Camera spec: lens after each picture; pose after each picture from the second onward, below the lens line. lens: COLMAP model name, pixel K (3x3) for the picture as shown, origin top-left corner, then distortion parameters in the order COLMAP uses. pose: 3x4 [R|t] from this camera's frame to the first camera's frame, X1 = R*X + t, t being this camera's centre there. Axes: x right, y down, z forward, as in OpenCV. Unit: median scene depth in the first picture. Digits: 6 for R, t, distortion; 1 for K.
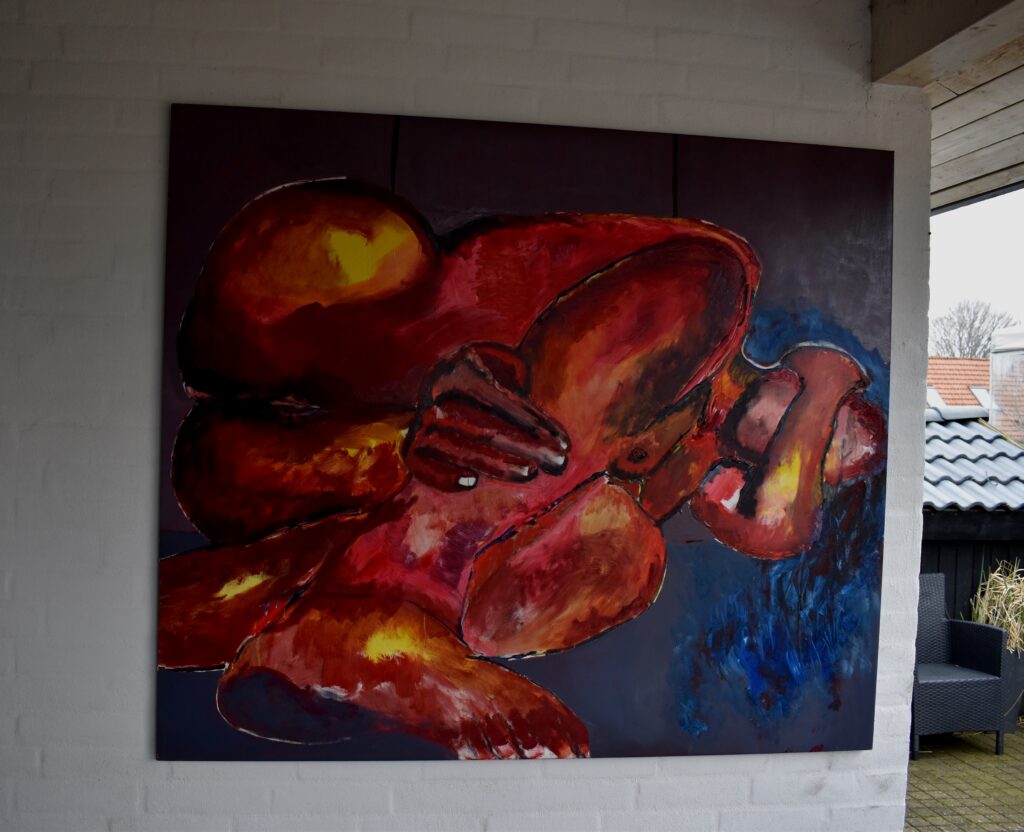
lens RADIAL K [[955.3, 0, 438.8], [0, 955.3, 412.6], [0, 0, 1]] dist [-0.099283, 0.015321]
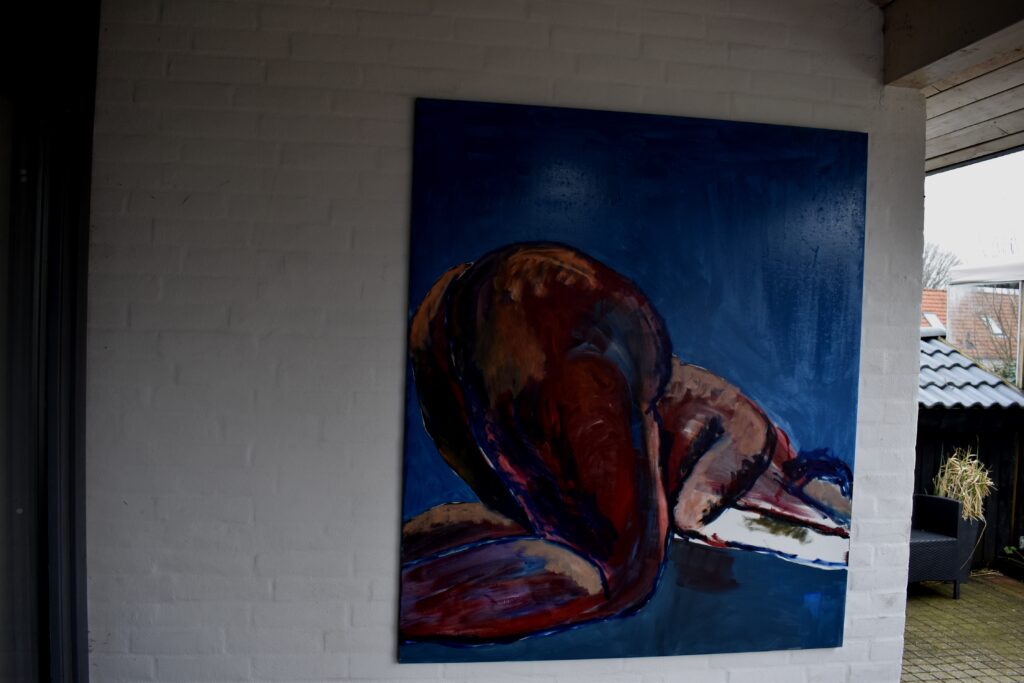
lens RADIAL K [[795.7, 0, 515.0], [0, 795.7, 338.6], [0, 0, 1]] dist [-0.098945, 0.015800]
pose [[0.999290, 0.002194, 0.037625, -0.089538], [-0.002477, 0.999969, 0.007472, 0.006732], [-0.037608, -0.007560, 0.999264, -0.089597]]
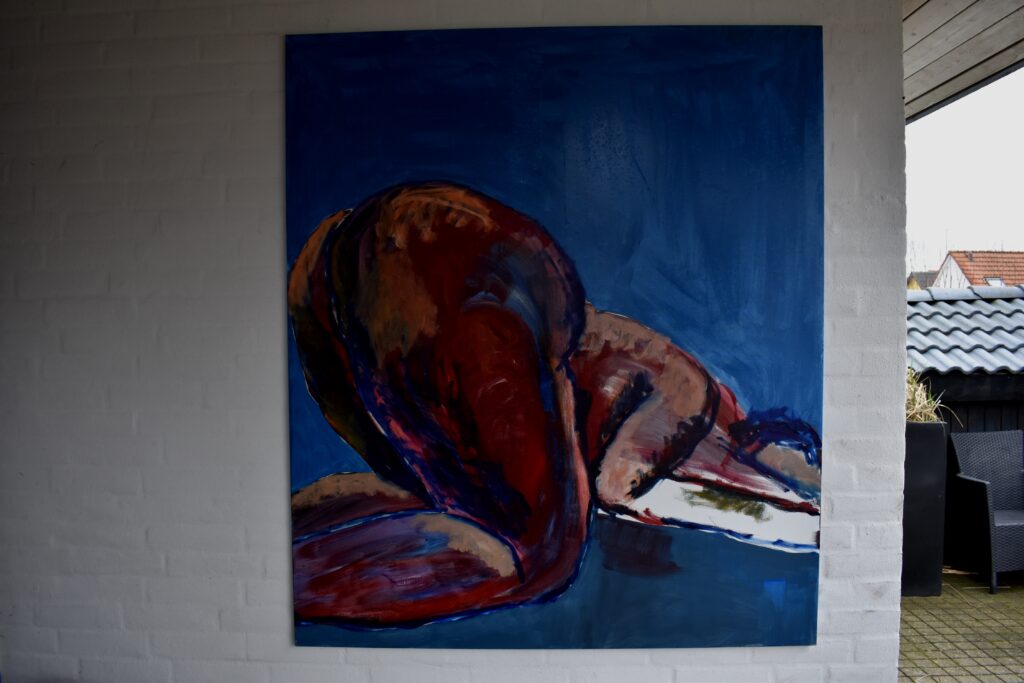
lens RADIAL K [[795.7, 0, 515.0], [0, 795.7, 338.6], [0, 0, 1]] dist [-0.098945, 0.015800]
pose [[0.990849, -0.034673, -0.130446, 0.137919], [0.037680, 0.999076, 0.020654, 0.046030], [0.129610, -0.025380, 0.991240, 0.012012]]
